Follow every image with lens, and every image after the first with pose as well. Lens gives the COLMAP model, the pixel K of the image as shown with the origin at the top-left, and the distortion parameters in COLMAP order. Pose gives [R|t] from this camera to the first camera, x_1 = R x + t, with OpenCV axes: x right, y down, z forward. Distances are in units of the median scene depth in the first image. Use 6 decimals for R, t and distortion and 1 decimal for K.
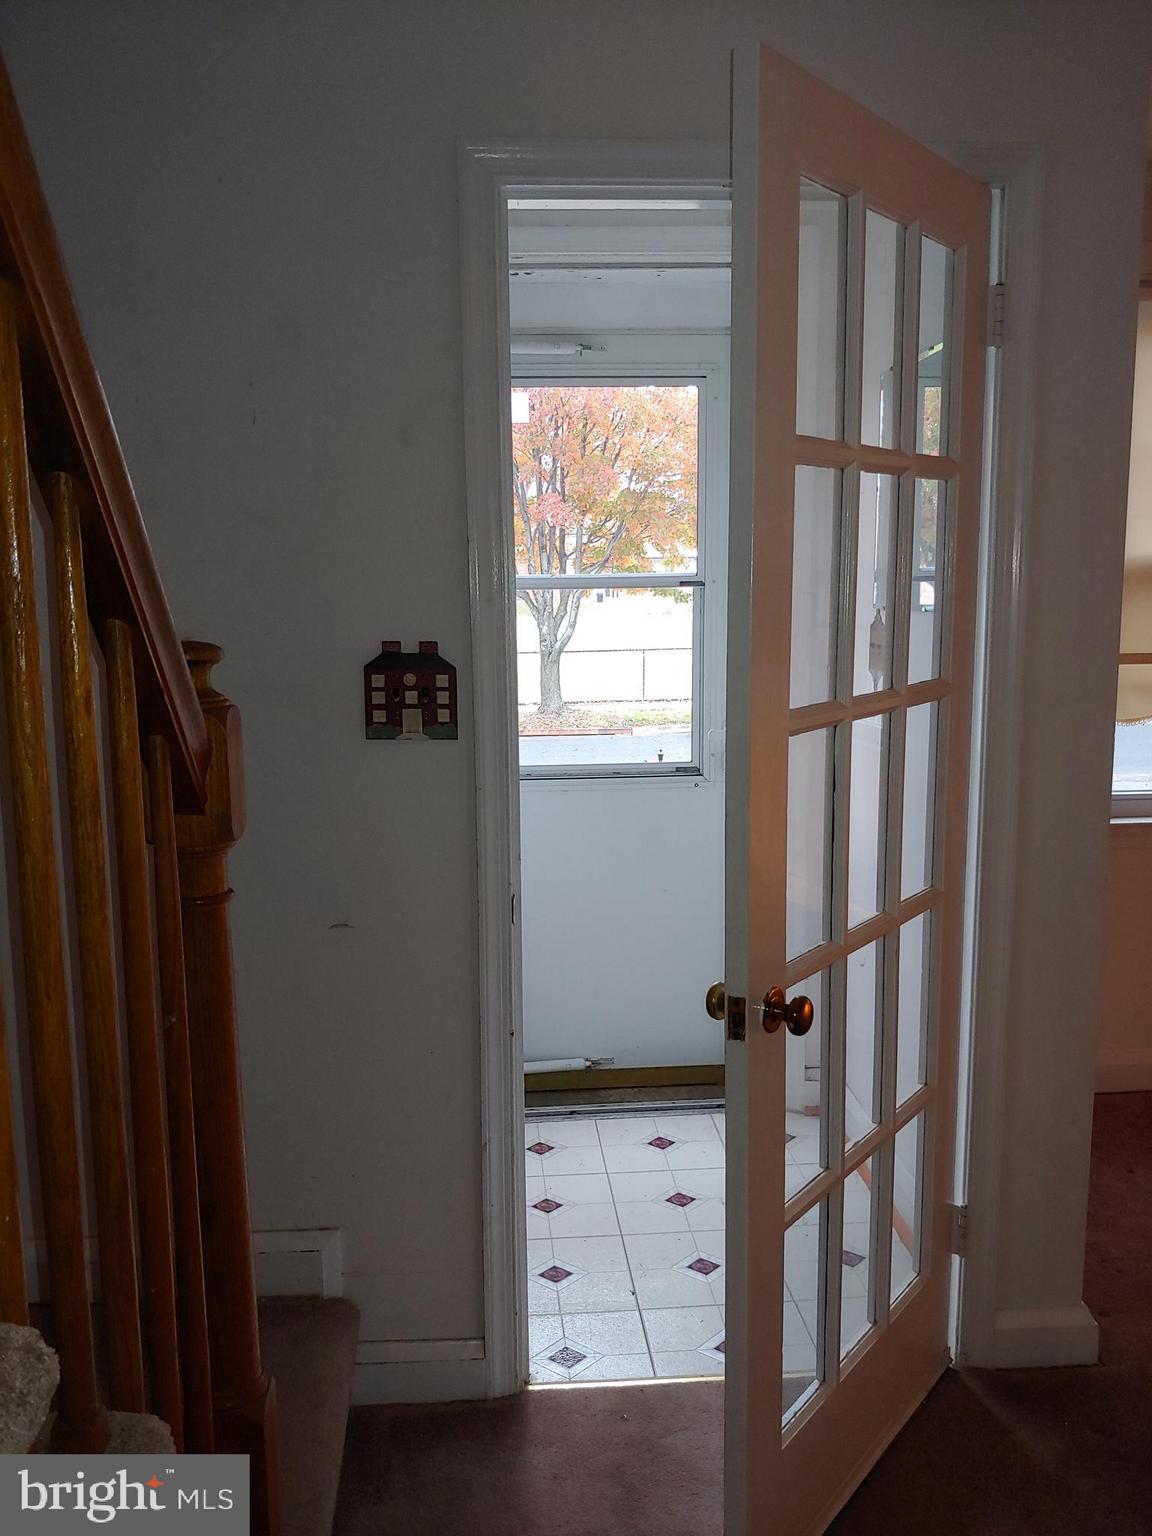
lens RADIAL K [[1362.7, 0, 581.4], [0, 1362.7, 794.8], [0, 0, 1]] dist [0.064040, -0.163819]
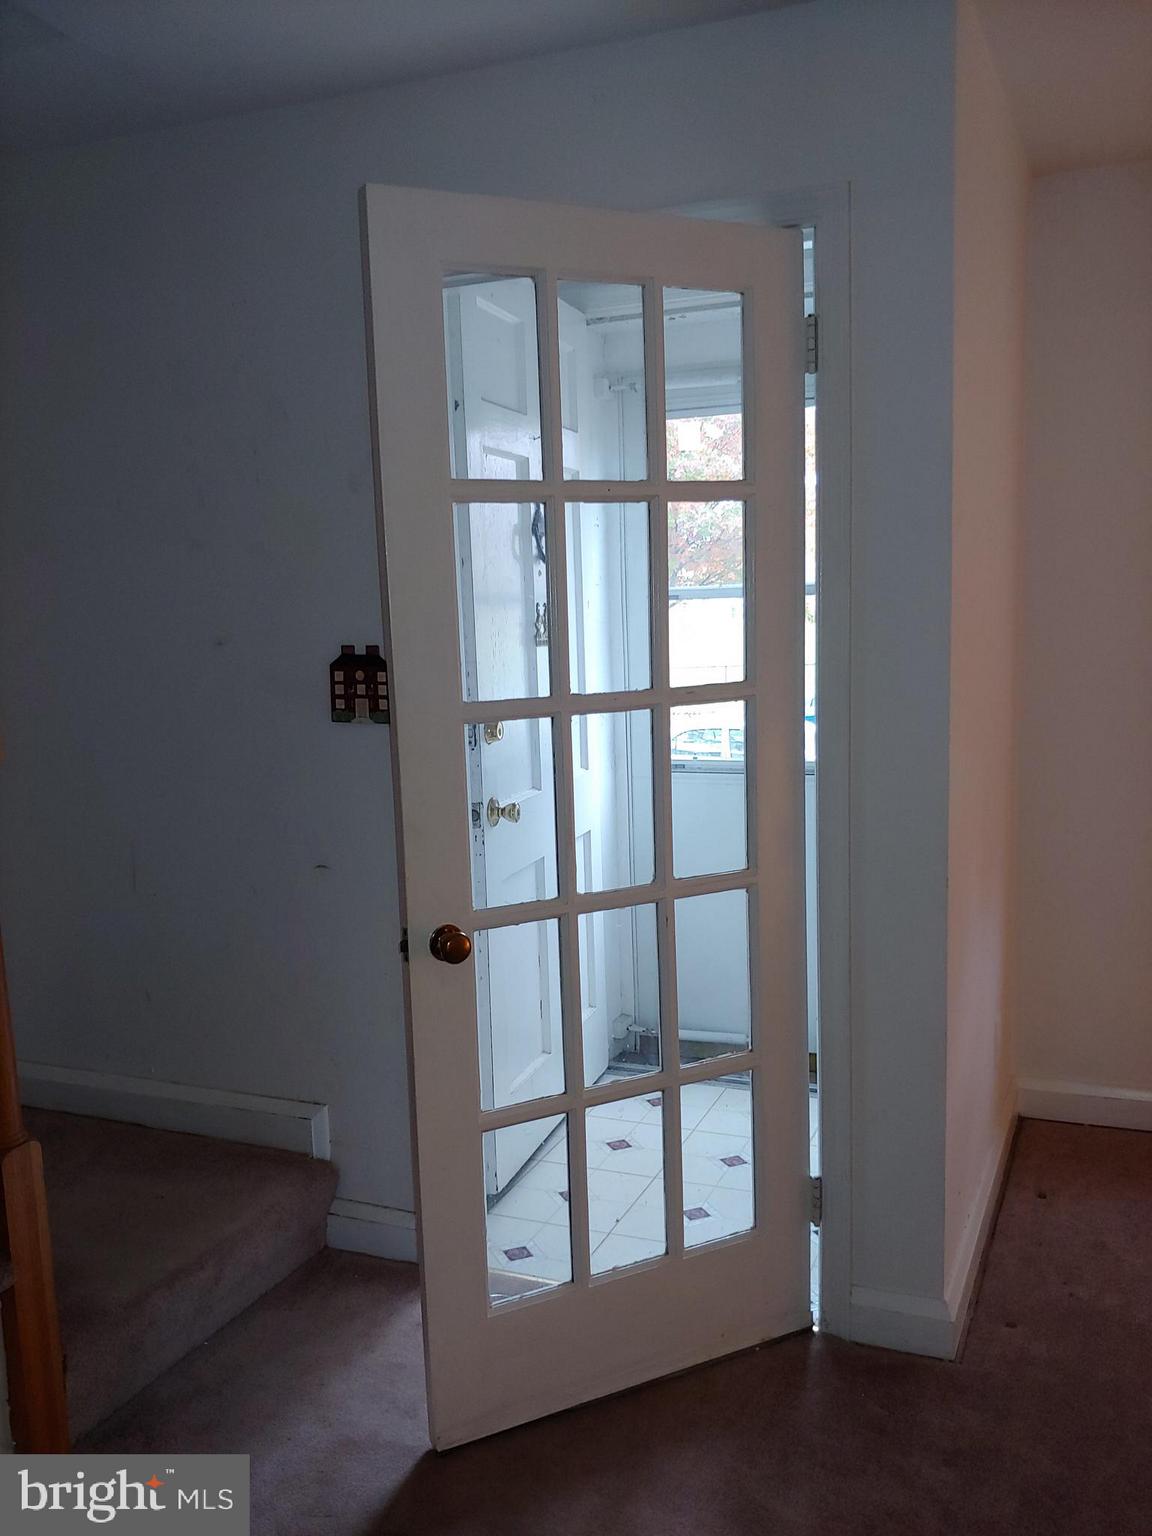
lens RADIAL K [[1362.7, 0, 581.4], [0, 1362.7, 794.8], [0, 0, 1]] dist [0.064040, -0.163819]
pose [[0.892033, 0.051412, -0.449036, 0.632202], [-0.053417, 0.998539, 0.008209, 0.004861], [0.448802, 0.016663, 0.893476, -0.040025]]
